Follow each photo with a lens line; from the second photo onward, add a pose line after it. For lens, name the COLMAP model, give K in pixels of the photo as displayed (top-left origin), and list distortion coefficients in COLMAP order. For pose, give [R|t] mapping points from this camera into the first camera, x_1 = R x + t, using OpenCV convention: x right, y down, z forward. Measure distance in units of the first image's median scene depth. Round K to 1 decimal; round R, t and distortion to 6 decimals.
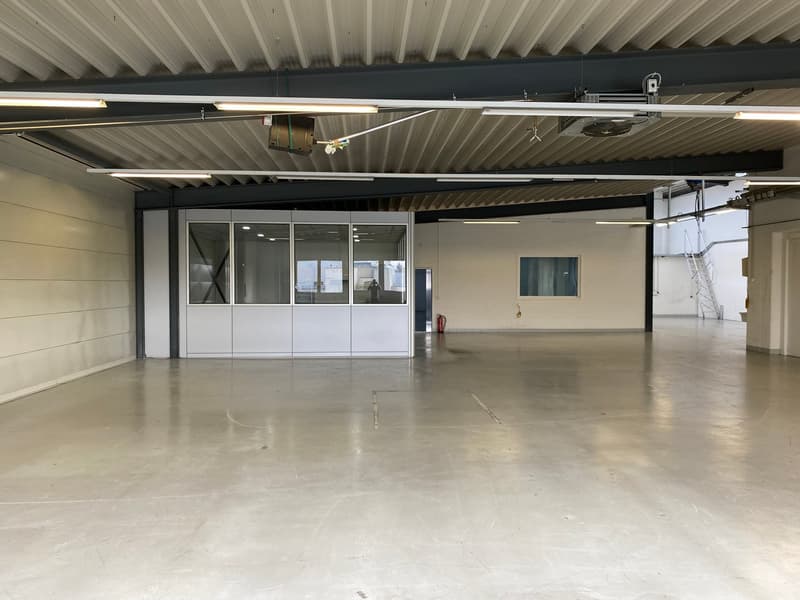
lens RADIAL K [[621.4, 0, 392.7], [0, 621.4, 294.2], [0, 0, 1]] dist [0.052065, -0.050985]
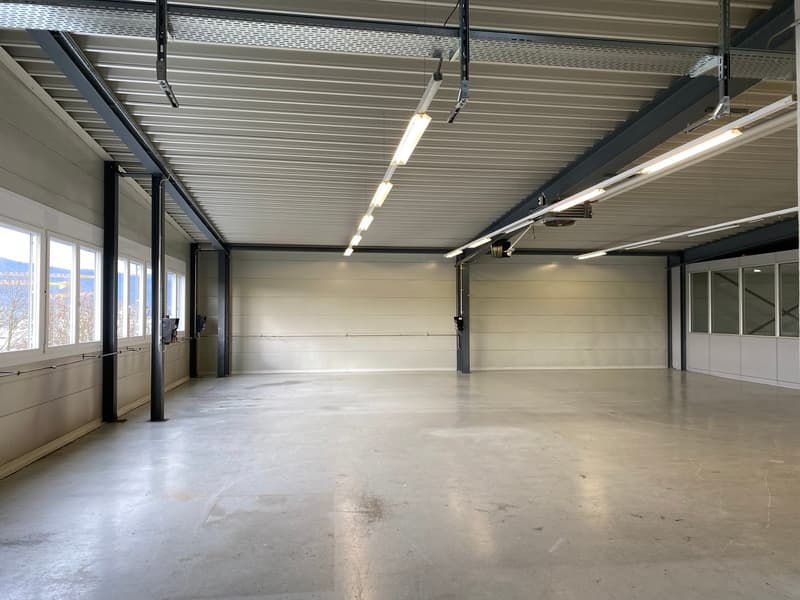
lens RADIAL K [[621.4, 0, 400.6], [0, 621.4, 300.5], [0, 0, 1]] dist [0.052065, -0.050985]
pose [[0.091150, -0.015816, -0.995712, 0.973044], [-0.021540, 0.999609, -0.017850, -0.014702], [0.995604, 0.023075, 0.090774, 0.235955]]
